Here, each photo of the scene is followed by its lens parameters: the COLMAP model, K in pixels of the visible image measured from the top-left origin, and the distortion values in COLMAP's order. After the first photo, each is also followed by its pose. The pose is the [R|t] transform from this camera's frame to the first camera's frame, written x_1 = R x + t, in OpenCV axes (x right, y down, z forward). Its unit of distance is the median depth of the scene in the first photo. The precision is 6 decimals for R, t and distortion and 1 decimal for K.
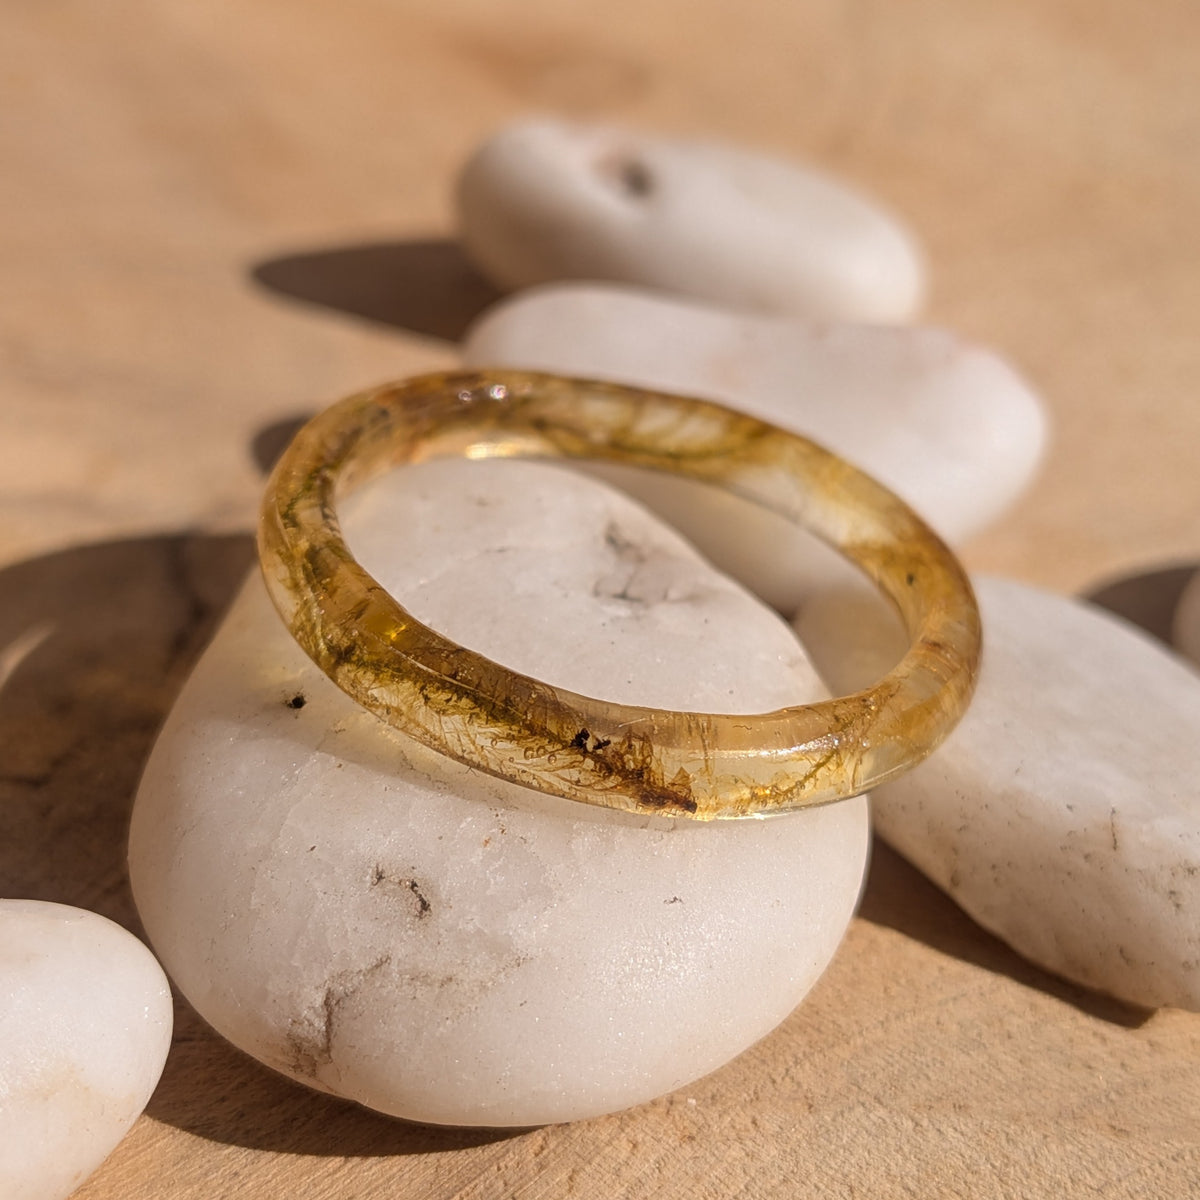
lens RADIAL K [[3067.7, 0, 598.5], [0, 3067.7, 588.4], [0, 0, 1]] dist [-0.035524, 0.000000]
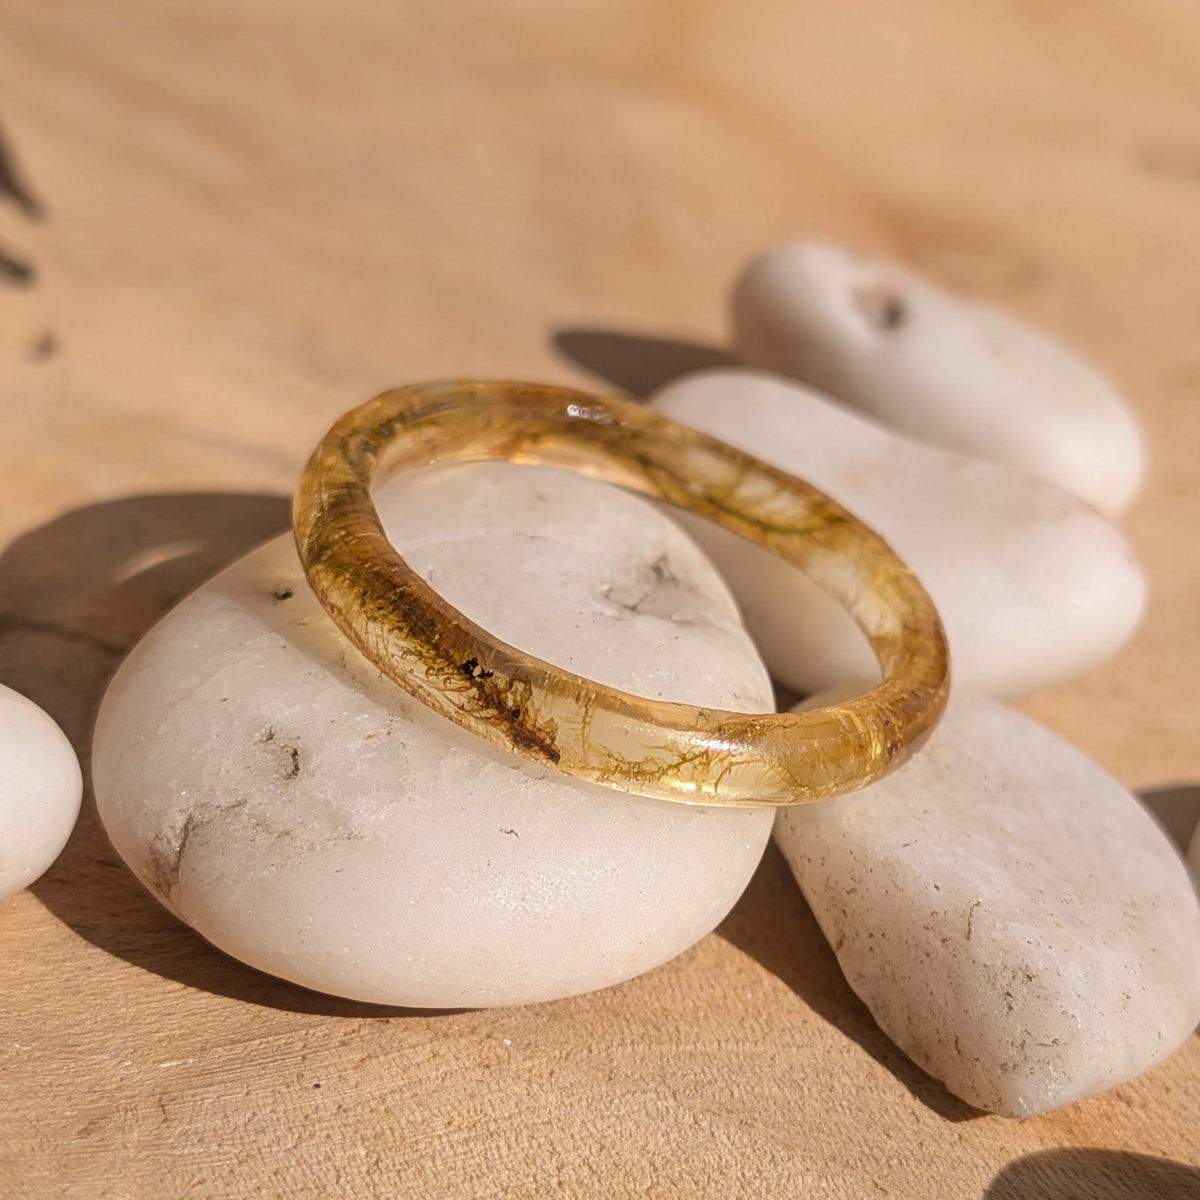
lens RADIAL K [[3423.1, 0, 597.4], [0, 3423.1, 605.3], [0, 0, 1]] dist [-0.078291, 0.000000]
pose [[0.931243, 0.254786, -0.260518, 0.339938], [-0.282065, 0.956639, -0.072671, 0.101023], [0.230706, 0.141157, 0.962730, -0.172863]]
